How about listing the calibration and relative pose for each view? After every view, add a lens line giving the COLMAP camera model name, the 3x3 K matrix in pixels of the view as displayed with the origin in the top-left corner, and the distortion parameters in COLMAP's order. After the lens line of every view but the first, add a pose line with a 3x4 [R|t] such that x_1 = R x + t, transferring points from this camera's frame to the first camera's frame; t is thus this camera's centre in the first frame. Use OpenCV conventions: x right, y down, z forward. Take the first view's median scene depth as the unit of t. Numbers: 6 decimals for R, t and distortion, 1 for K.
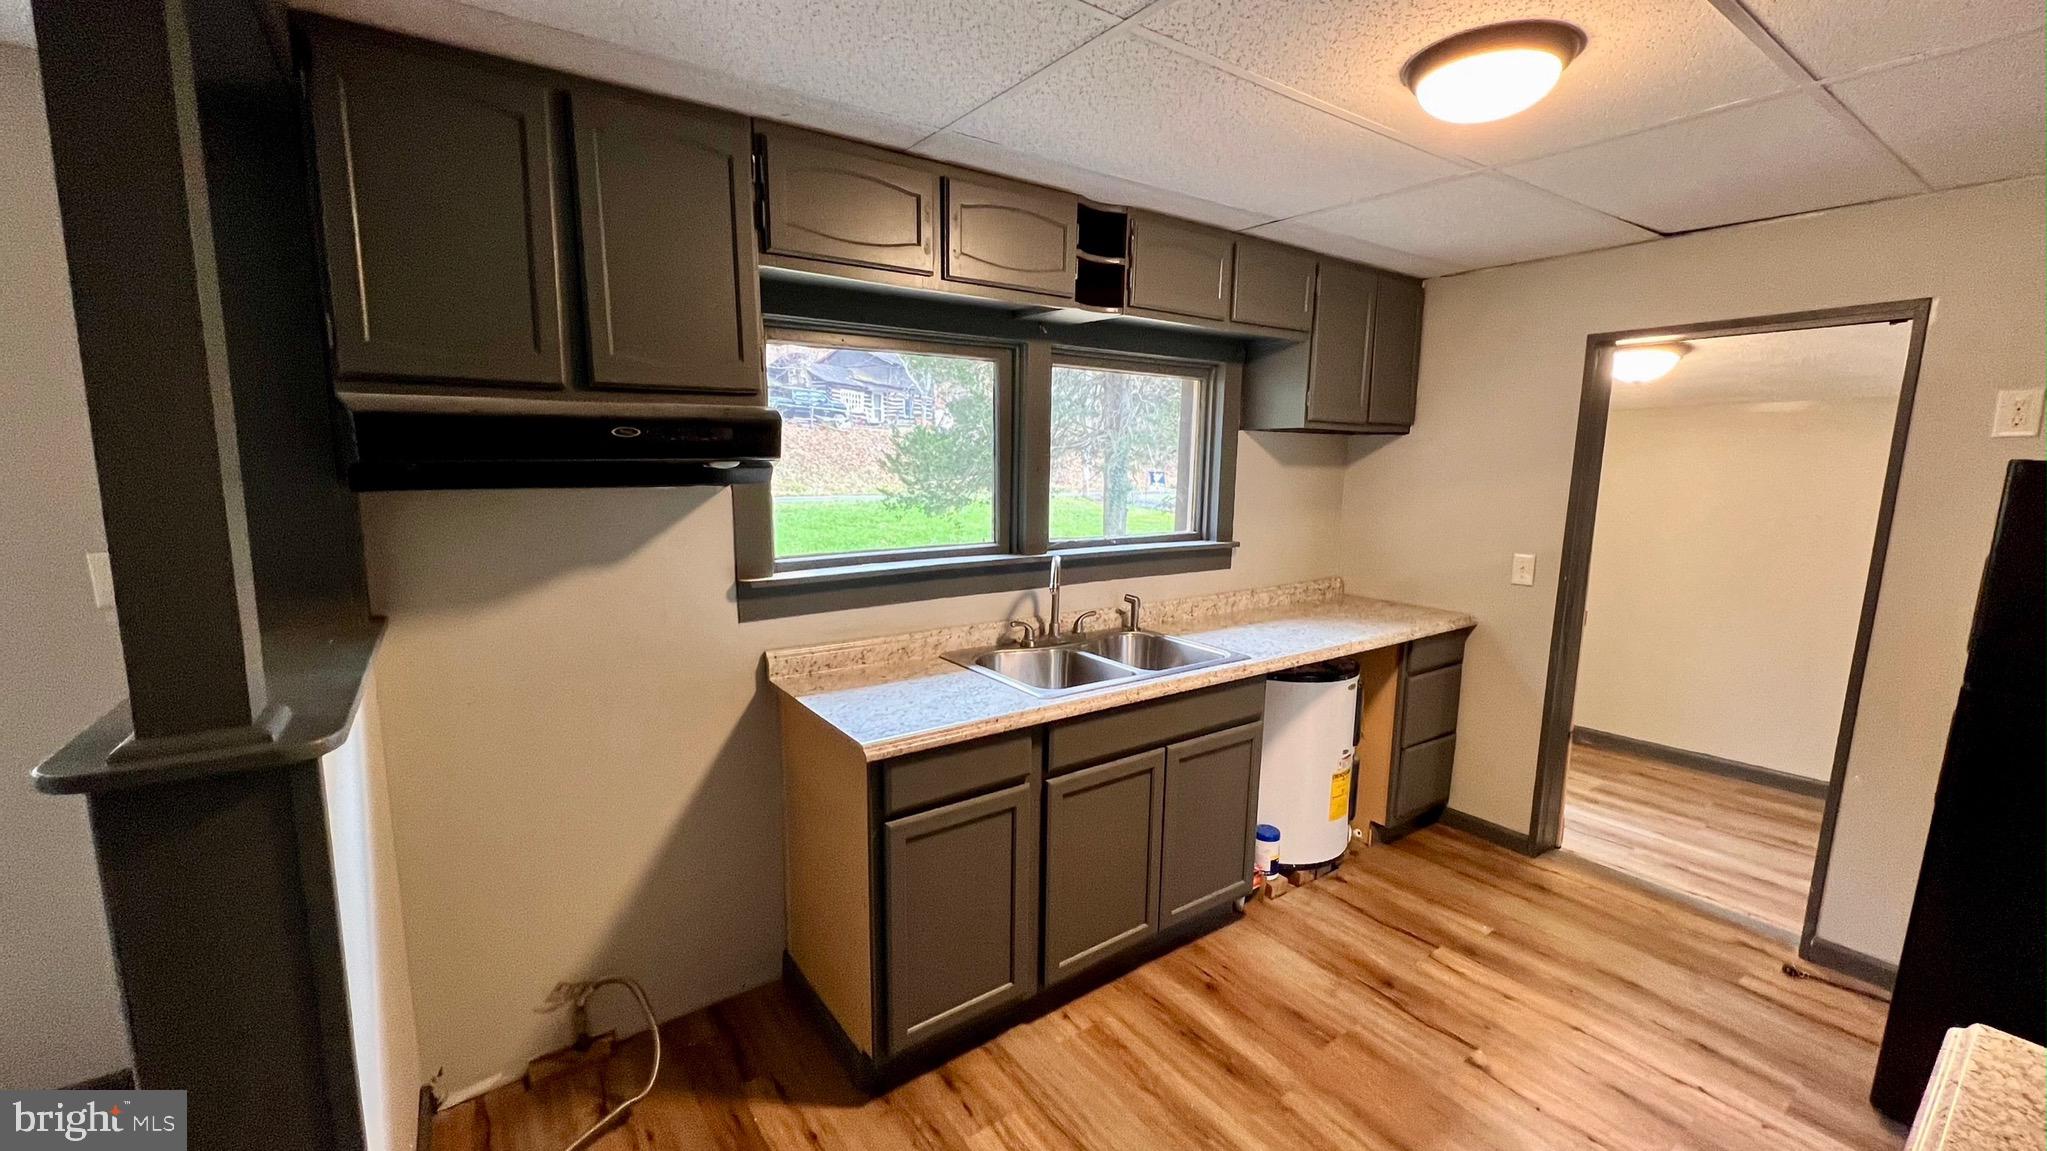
lens RADIAL K [[812.1, 0, 1023.5], [0, 812.1, 575.5], [0, 0, 1]] dist [0.000349, 0.000035]
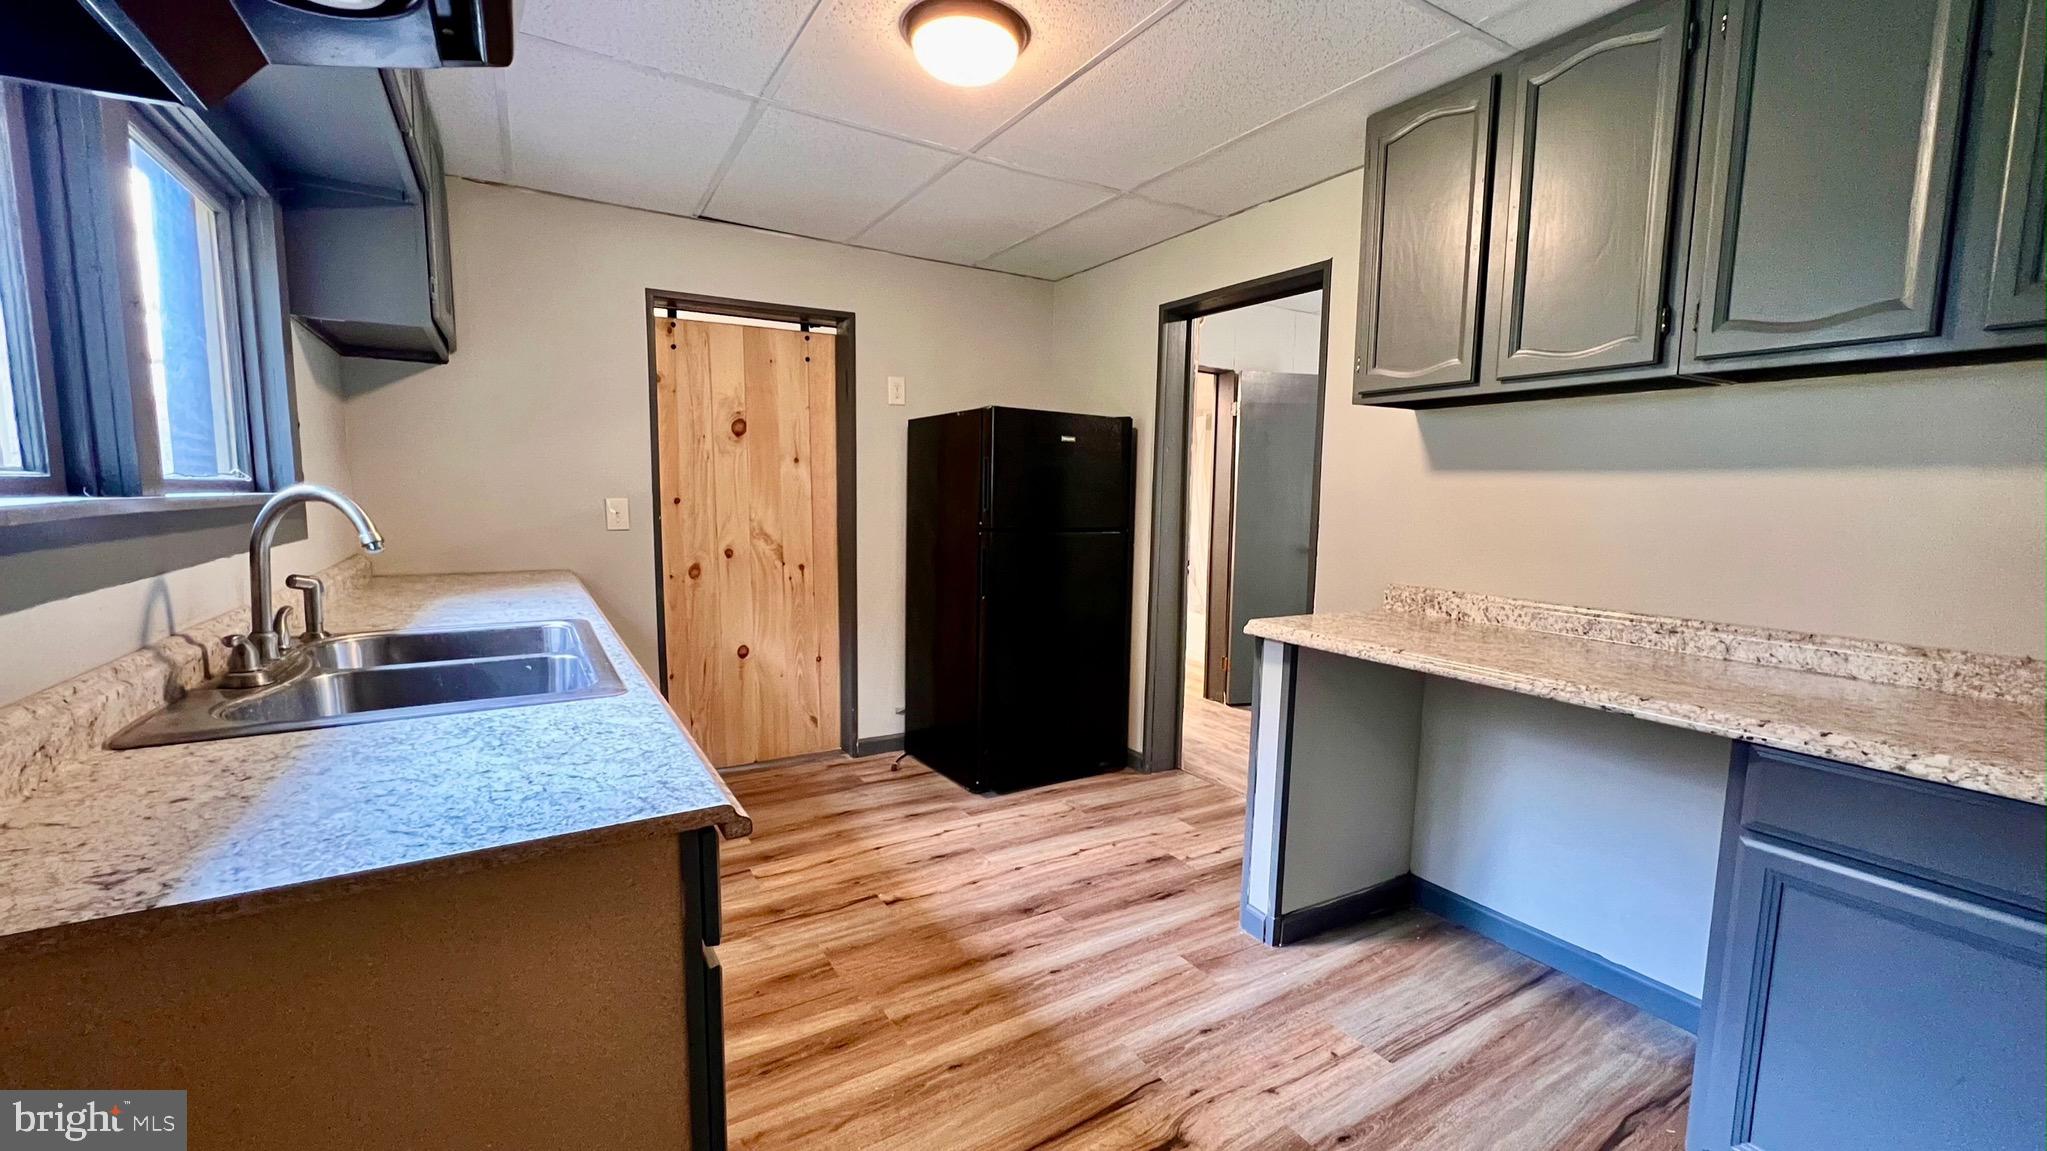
lens RADIAL K [[812.4, 0, 1020.7], [0, 812.4, 583.0], [0, 0, 1]] dist [0.002484, 0.000331]
pose [[0.078464, -0.122775, 0.989328, -0.475301], [0.136594, 0.984352, 0.111324, 0.044110], [-0.987515, 0.126401, 0.094007, 0.591704]]
